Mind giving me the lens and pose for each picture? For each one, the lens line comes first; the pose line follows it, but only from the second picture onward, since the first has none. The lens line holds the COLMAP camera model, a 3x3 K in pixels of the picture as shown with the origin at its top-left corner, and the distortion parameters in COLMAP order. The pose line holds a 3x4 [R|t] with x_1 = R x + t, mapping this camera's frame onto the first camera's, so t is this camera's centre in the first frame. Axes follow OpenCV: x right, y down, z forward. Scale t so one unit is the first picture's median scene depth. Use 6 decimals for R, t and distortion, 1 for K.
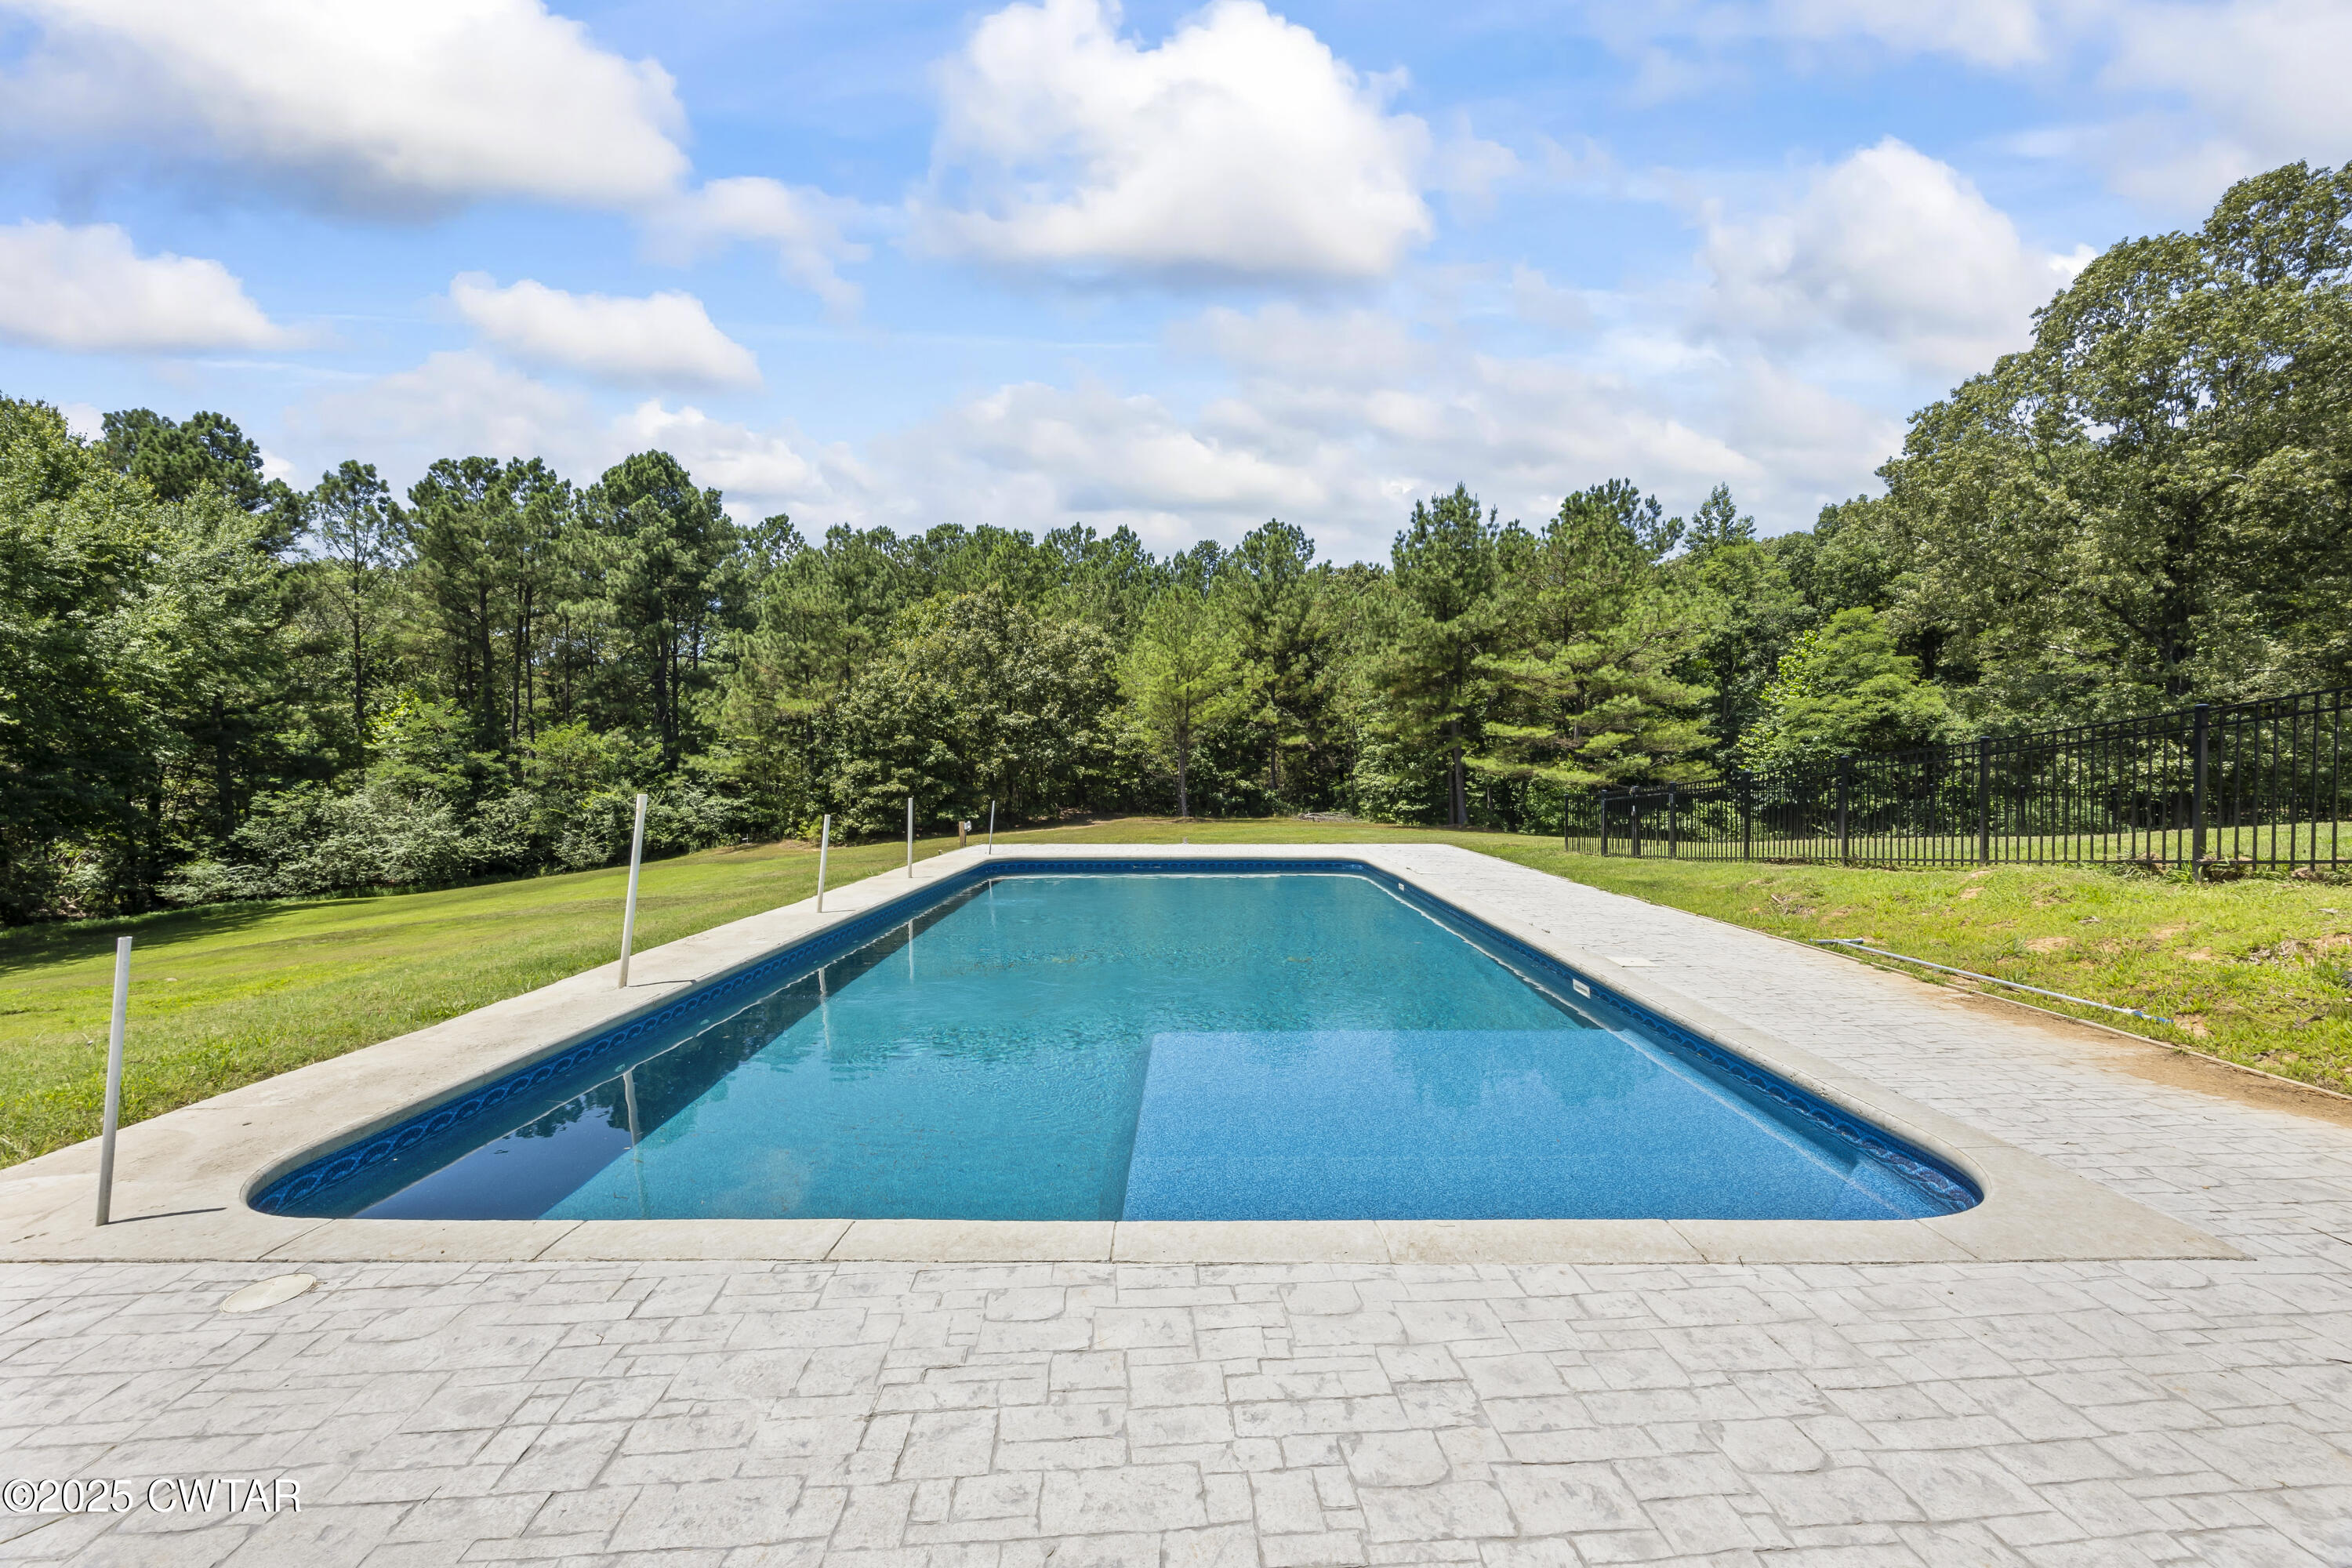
lens RADIAL K [[906.3, 0, 1176.0], [0, 906.3, 784.0], [0, 0, 1]] dist [-0.000042, -0.000249]
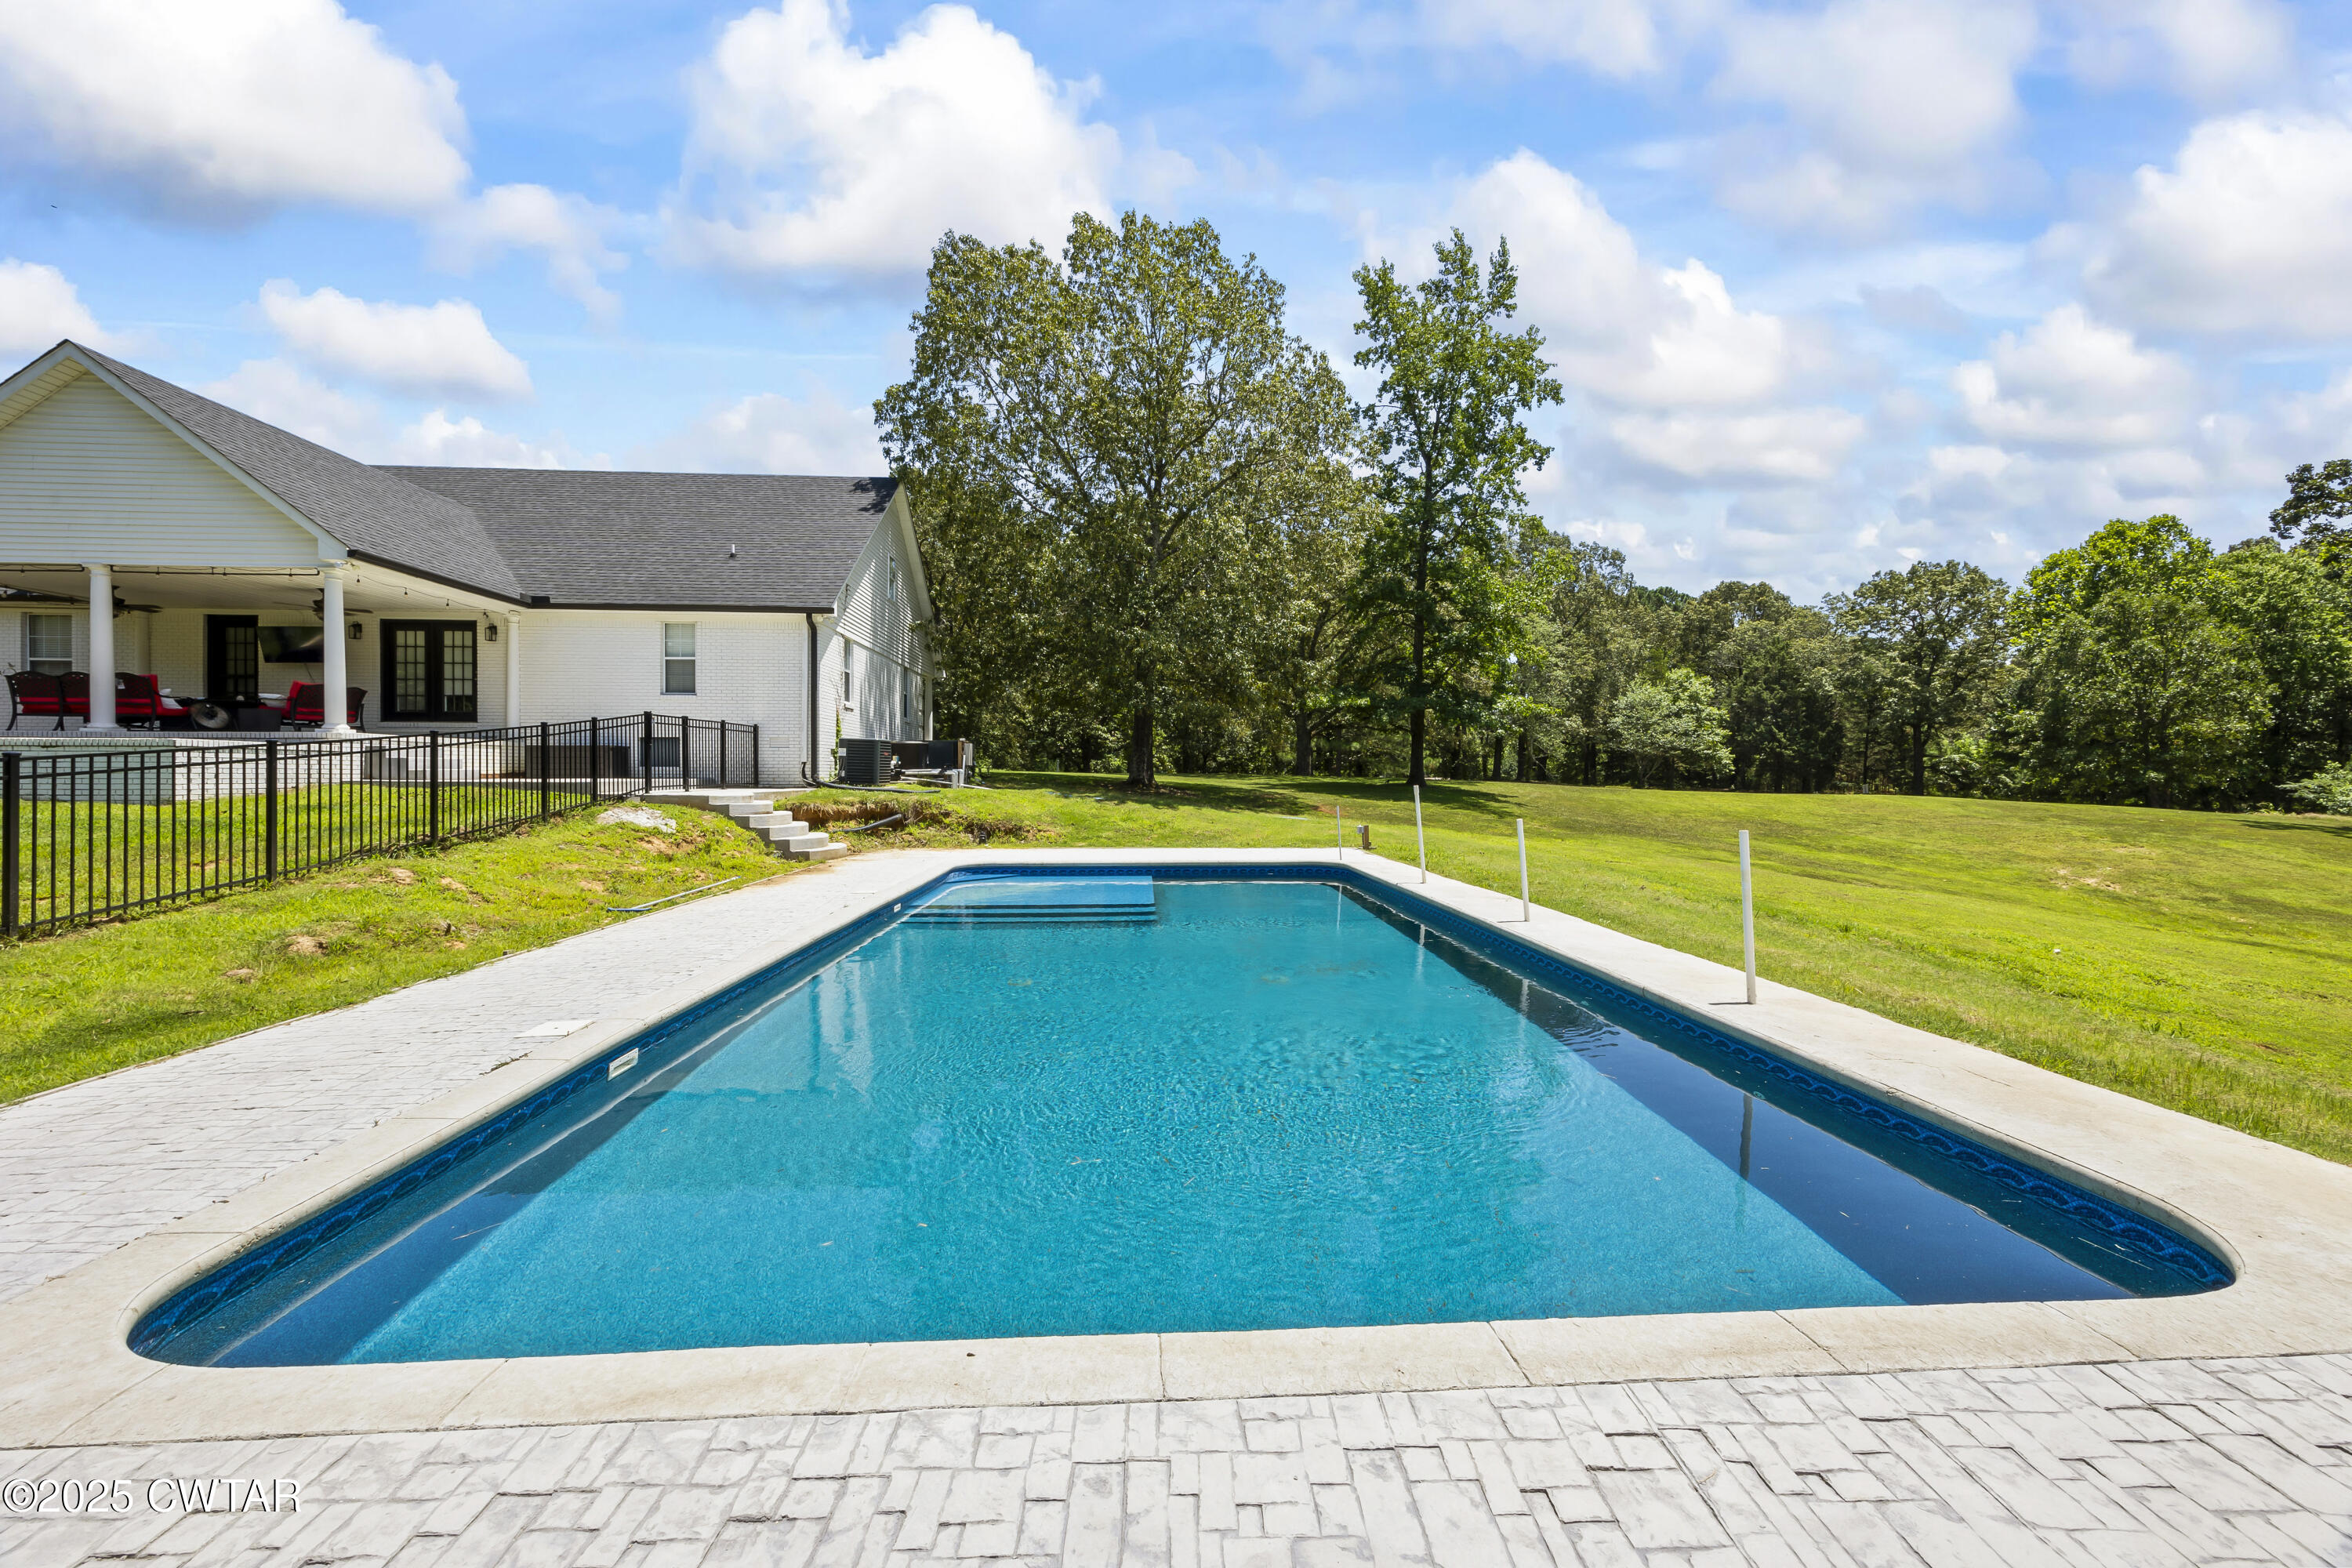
lens RADIAL K [[906.3, 0, 1176.0], [0, 906.3, 784.0], [0, 0, 1]] dist [-0.000042, -0.000249]
pose [[0.999977, -0.005663, 0.003603, 0.218498], [0.005643, 0.999969, 0.005484, -0.015731], [-0.003634, -0.005463, 0.999978, 0.005354]]
